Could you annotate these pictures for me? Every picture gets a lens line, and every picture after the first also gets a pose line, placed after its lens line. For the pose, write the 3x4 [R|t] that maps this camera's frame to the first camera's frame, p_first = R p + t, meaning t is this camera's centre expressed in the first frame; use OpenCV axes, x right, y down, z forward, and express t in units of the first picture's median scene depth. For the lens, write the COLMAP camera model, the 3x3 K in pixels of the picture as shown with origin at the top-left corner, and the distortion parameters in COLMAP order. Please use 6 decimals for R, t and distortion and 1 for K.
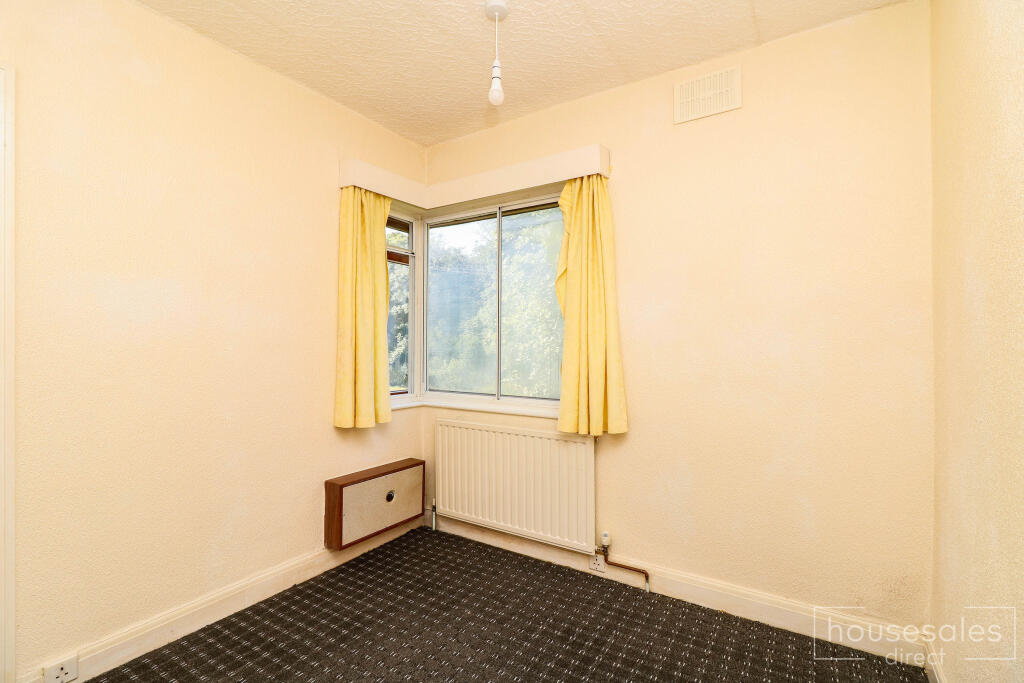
lens RADIAL K [[480.1, 0, 512.4], [0, 480.1, 342.7], [0, 0, 1]] dist [-0.006292, -0.000328]
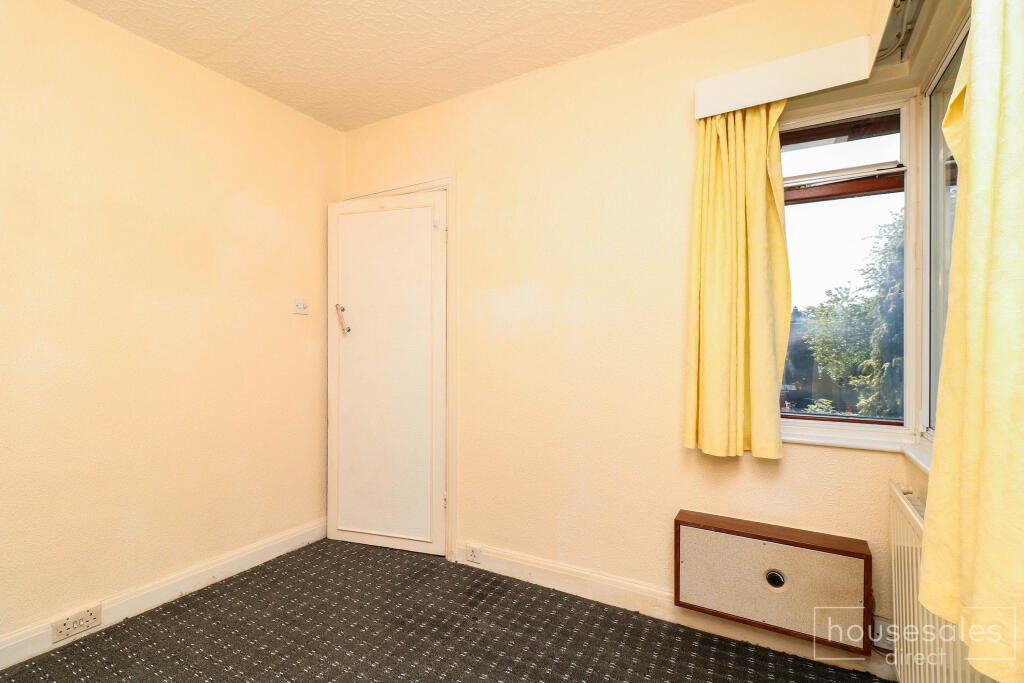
lens RADIAL K [[480.1, 0, 512.0], [0, 480.1, 339.7], [0, 0, 1]] dist [-0.006292, -0.000328]
pose [[0.043719, -0.008588, -0.999007, 0.414628], [0.003021, 0.999960, -0.008464, 0.015423], [0.999039, -0.002648, 0.043743, 0.735334]]
